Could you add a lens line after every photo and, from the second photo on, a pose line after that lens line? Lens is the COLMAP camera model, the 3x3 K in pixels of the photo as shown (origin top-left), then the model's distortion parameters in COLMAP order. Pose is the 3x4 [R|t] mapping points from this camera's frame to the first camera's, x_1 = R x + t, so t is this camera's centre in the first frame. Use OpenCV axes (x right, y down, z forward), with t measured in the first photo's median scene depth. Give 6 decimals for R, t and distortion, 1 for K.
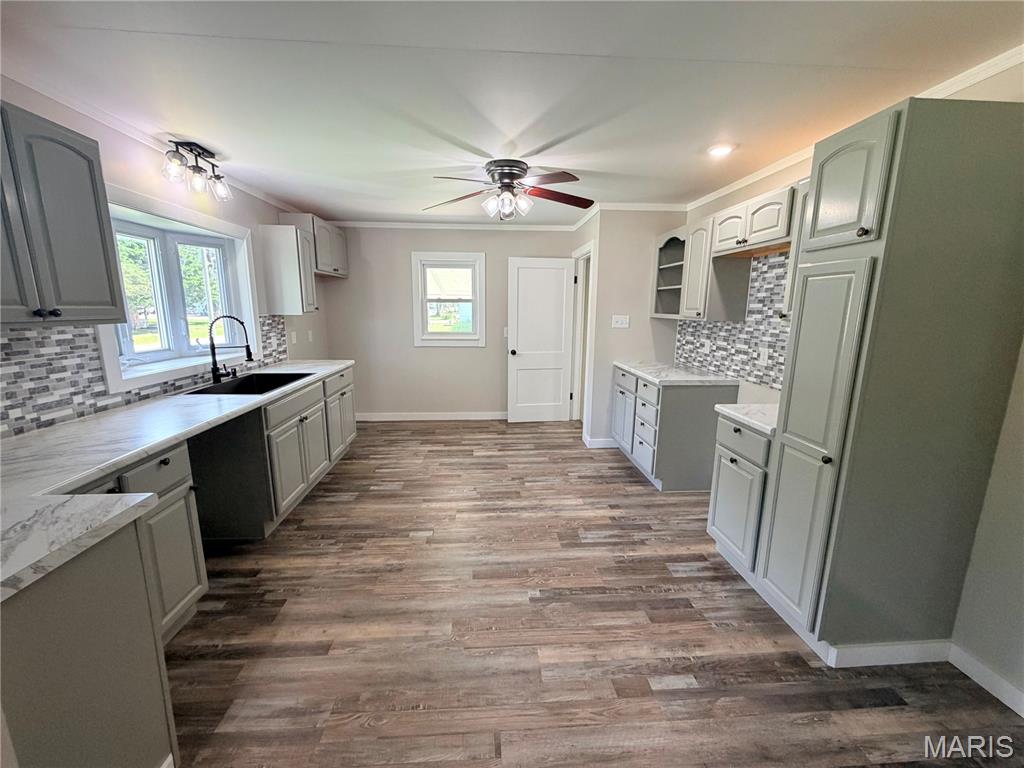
lens RADIAL K [[419.2, 0, 512.1], [0, 419.2, 385.3], [0, 0, 1]] dist [-0.001172, -0.000310]
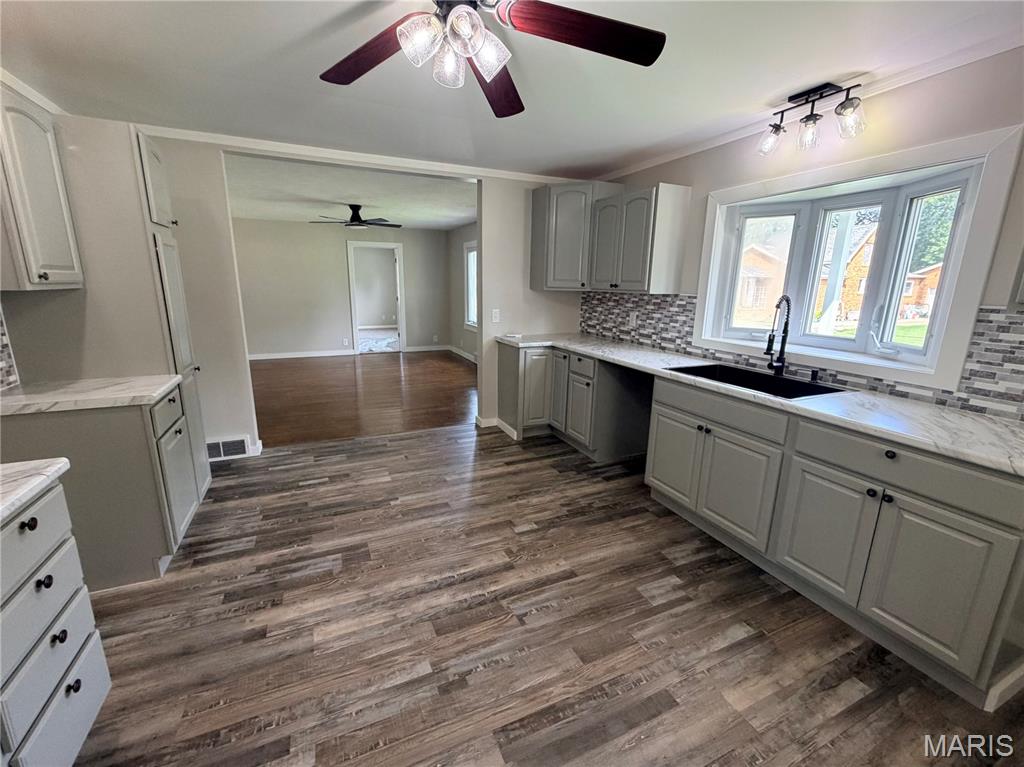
lens RADIAL K [[419.2, 0, 509.3], [0, 419.2, 381.9], [0, 0, 1]] dist [-0.001172, -0.000310]
pose [[-0.937984, 0.054620, -0.342348, 0.123746], [-0.089773, 0.915558, 0.392039, -0.320641], [0.334853, 0.398460, -0.853875, 1.768779]]
